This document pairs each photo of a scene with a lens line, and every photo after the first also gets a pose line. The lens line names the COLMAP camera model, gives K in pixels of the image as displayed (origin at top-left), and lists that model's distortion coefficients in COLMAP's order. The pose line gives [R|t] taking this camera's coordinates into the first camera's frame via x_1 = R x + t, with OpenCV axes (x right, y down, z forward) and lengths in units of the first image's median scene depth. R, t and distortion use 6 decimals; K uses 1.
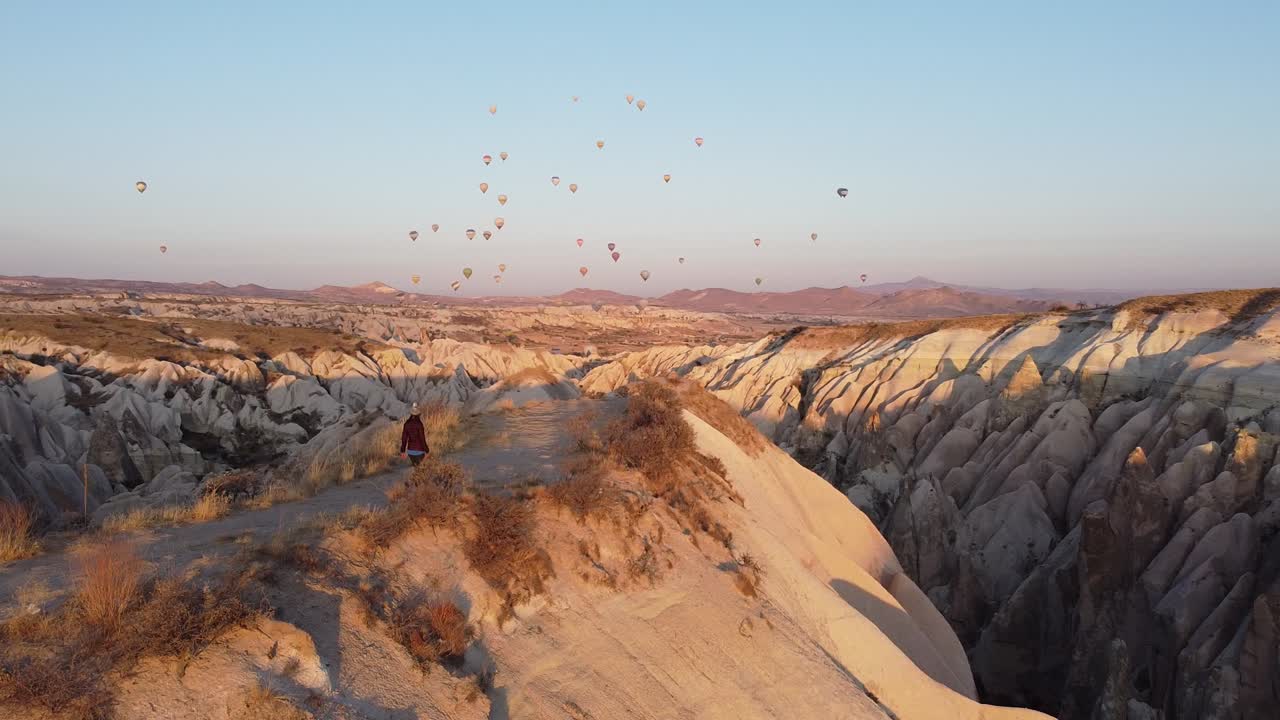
lens RADIAL K [[991.5, 0, 635.5], [0, 991.5, 369.8], [0, 0, 1]] dist [0.000290, -0.008747]
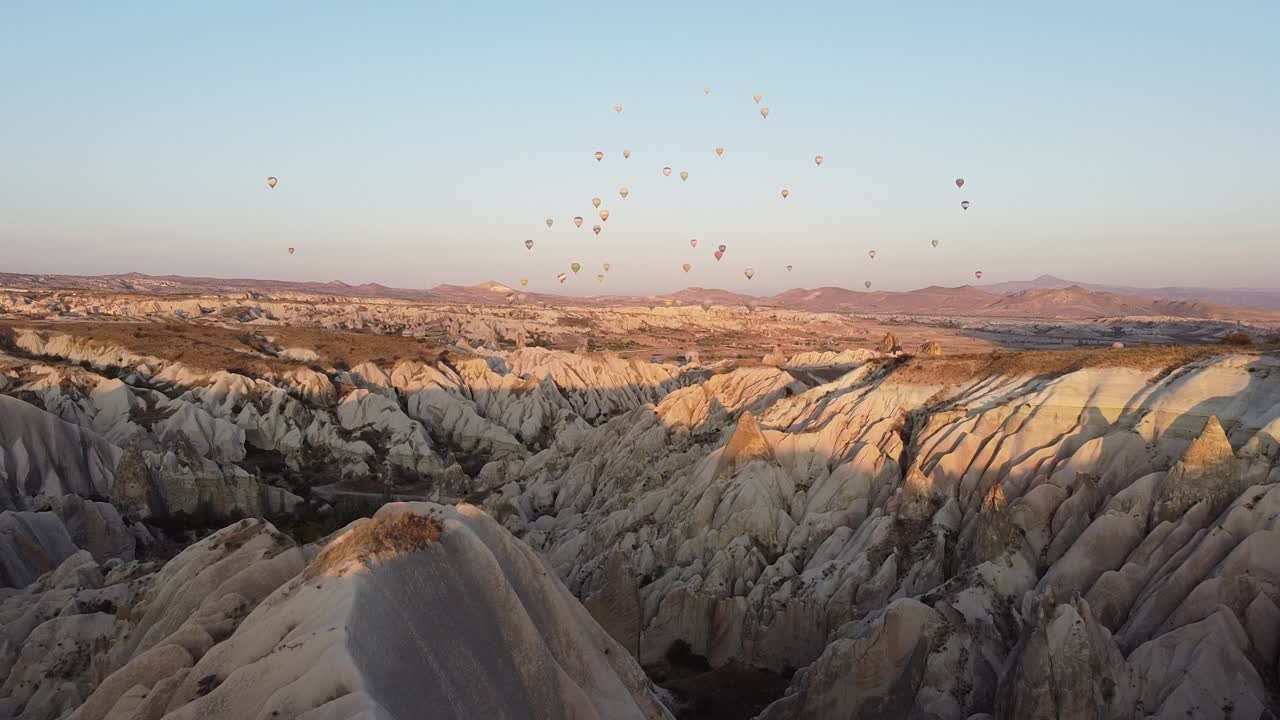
lens RADIAL K [[991.5, 0, 638.1], [0, 991.5, 370.4], [0, 0, 1]] dist [0.000290, -0.008747]
pose [[0.993808, 0.009291, -0.110725, 0.028449], [-0.009058, 0.999956, 0.002608, -0.024776], [0.110744, -0.001589, 0.993848, 0.117952]]
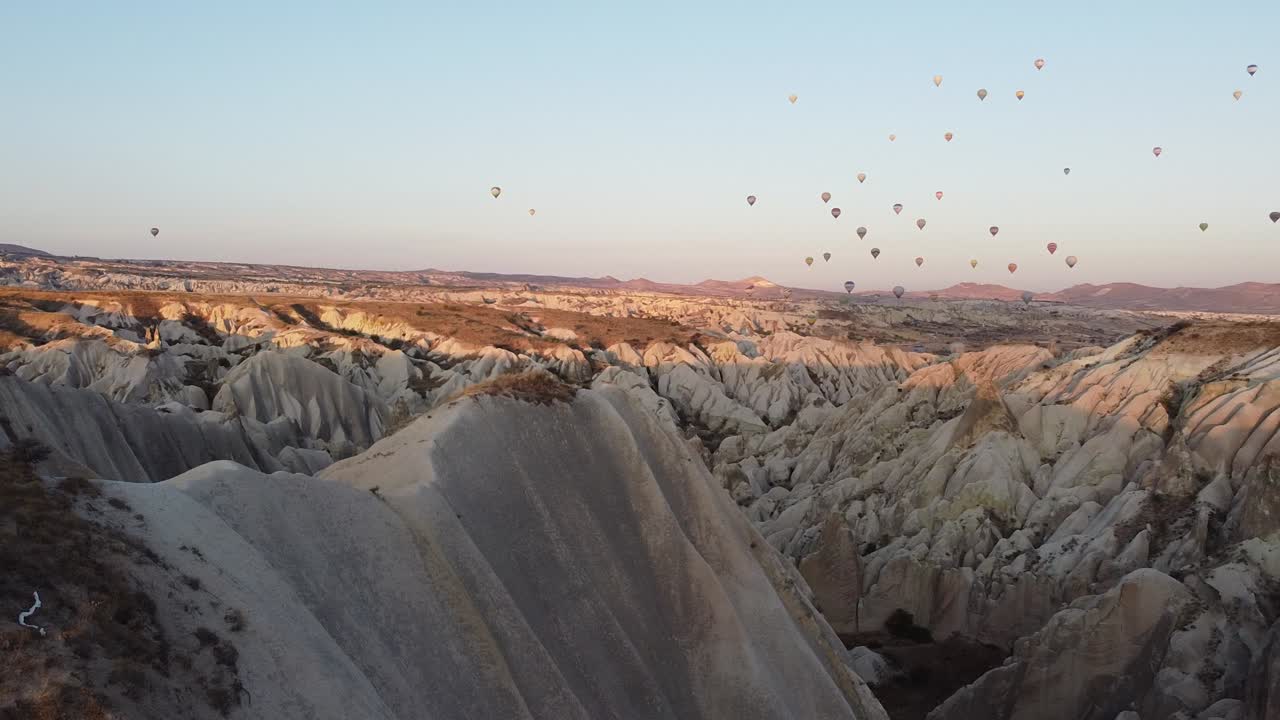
lens RADIAL K [[991.5, 0, 642.6], [0, 991.5, 366.6], [0, 0, 1]] dist [0.000290, -0.008747]
pose [[0.931847, 0.031665, -0.361468, 0.048440], [-0.030875, 0.999492, 0.007964, -0.003792], [0.361536, 0.003739, 0.932350, 0.127971]]
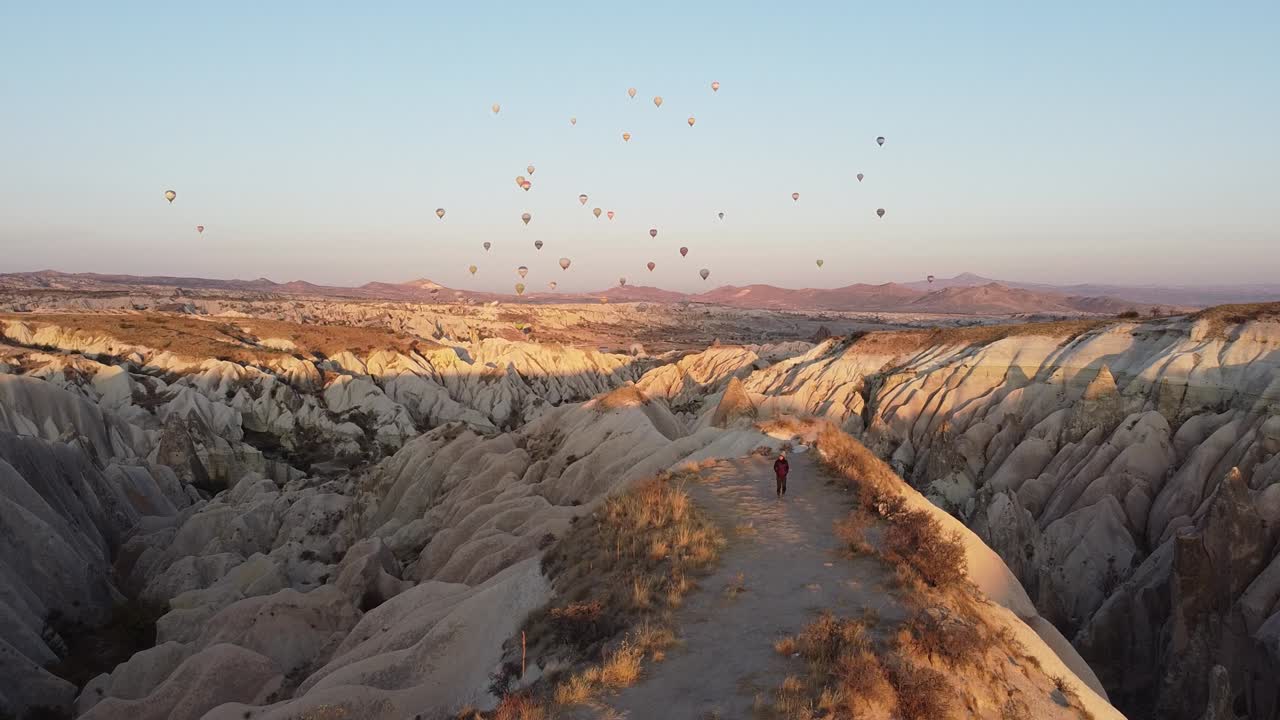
lens RADIAL K [[991.5, 0, 636.2], [0, 991.5, 369.2], [0, 0, 1]] dist [0.000290, -0.008747]
pose [[0.999099, 0.003020, -0.042326, -0.013872], [-0.002888, 0.999991, 0.003179, -0.006583], [0.042335, -0.003054, 0.999099, -0.001524]]
